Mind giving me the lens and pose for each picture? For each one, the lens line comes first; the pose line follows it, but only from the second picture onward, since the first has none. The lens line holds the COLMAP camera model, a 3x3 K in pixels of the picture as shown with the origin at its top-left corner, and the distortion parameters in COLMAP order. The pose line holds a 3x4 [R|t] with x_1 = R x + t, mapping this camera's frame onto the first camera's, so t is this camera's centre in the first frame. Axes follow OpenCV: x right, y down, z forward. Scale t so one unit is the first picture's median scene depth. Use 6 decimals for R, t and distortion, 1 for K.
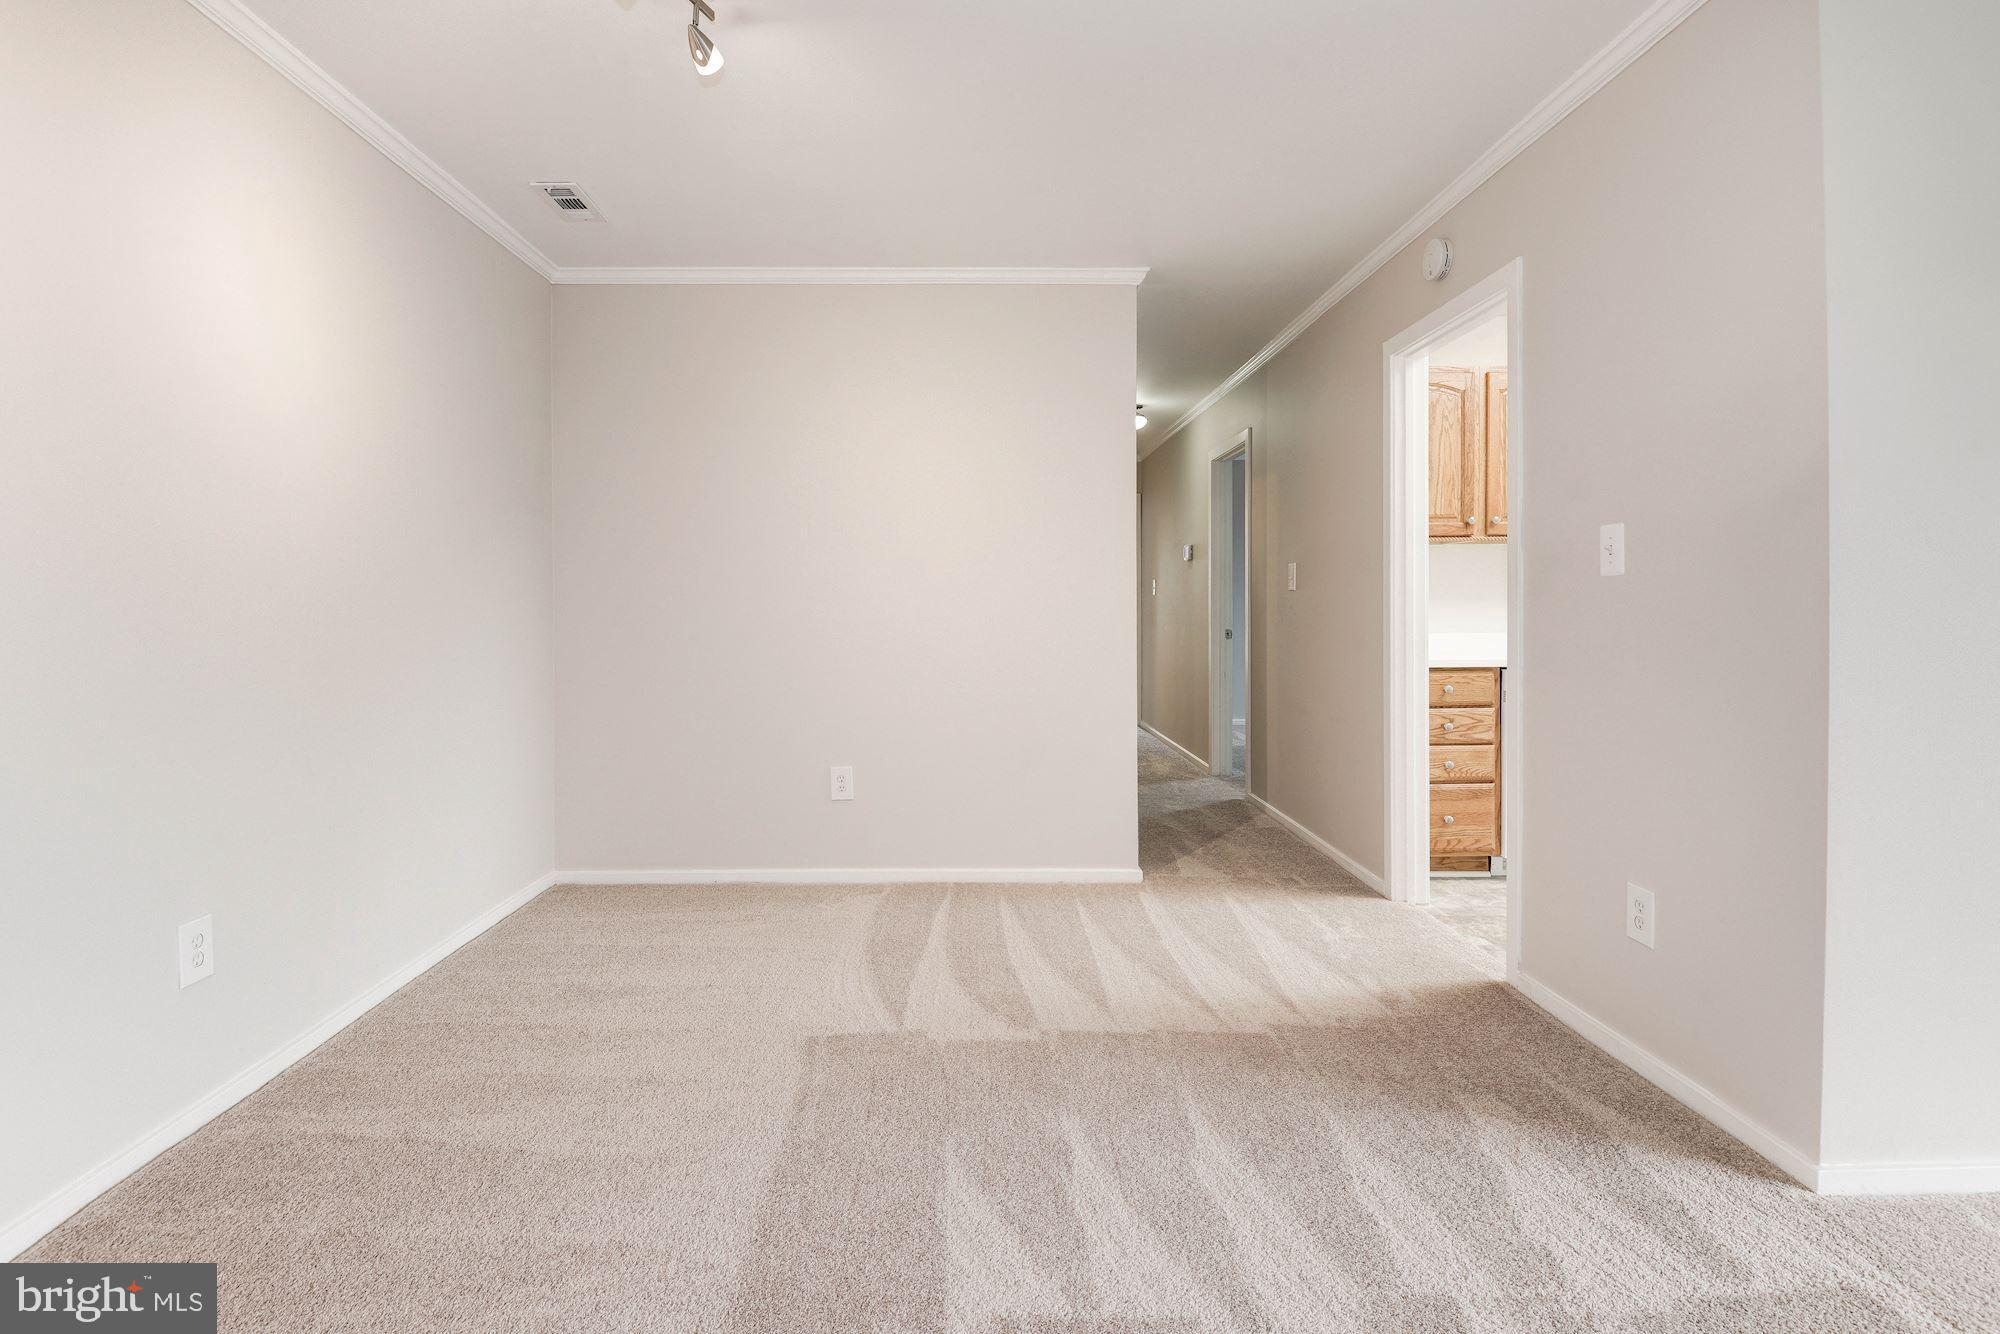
lens RADIAL K [[946.9, 0, 952.3], [0, 946.9, 631.9], [0, 0, 1]] dist [0.003389, -0.015437]
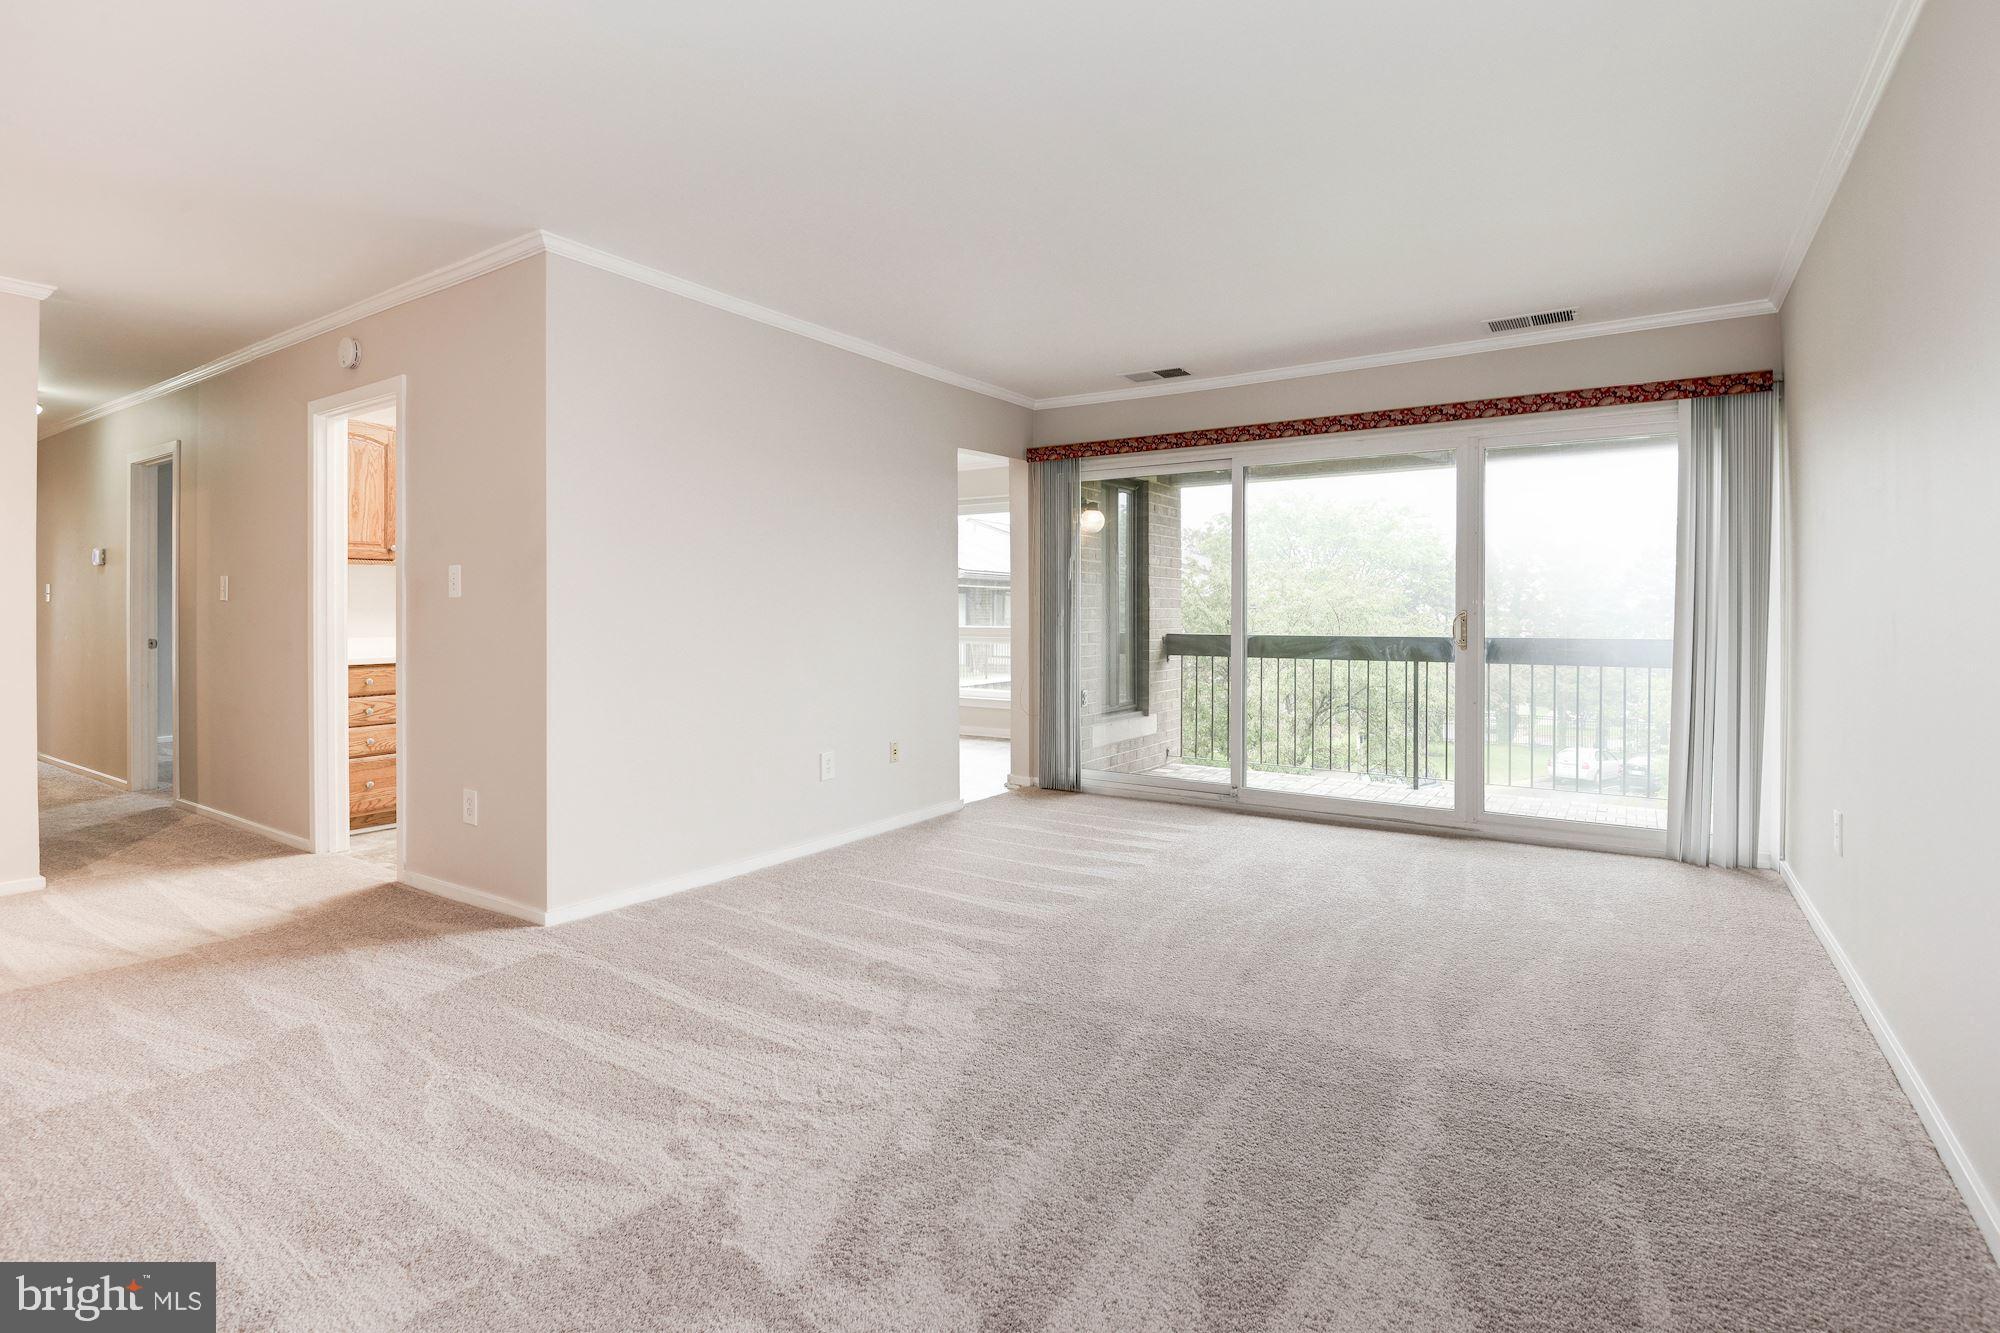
lens RADIAL K [[946.9, 0, 989.4], [0, 946.9, 611.2], [0, 0, 1]] dist [0.003389, -0.015437]
pose [[0.534591, 0.009492, 0.845057, -0.100783], [0.019135, 0.999545, -0.023333, 0.011988], [-0.844894, 0.028644, 0.534166, -0.376908]]
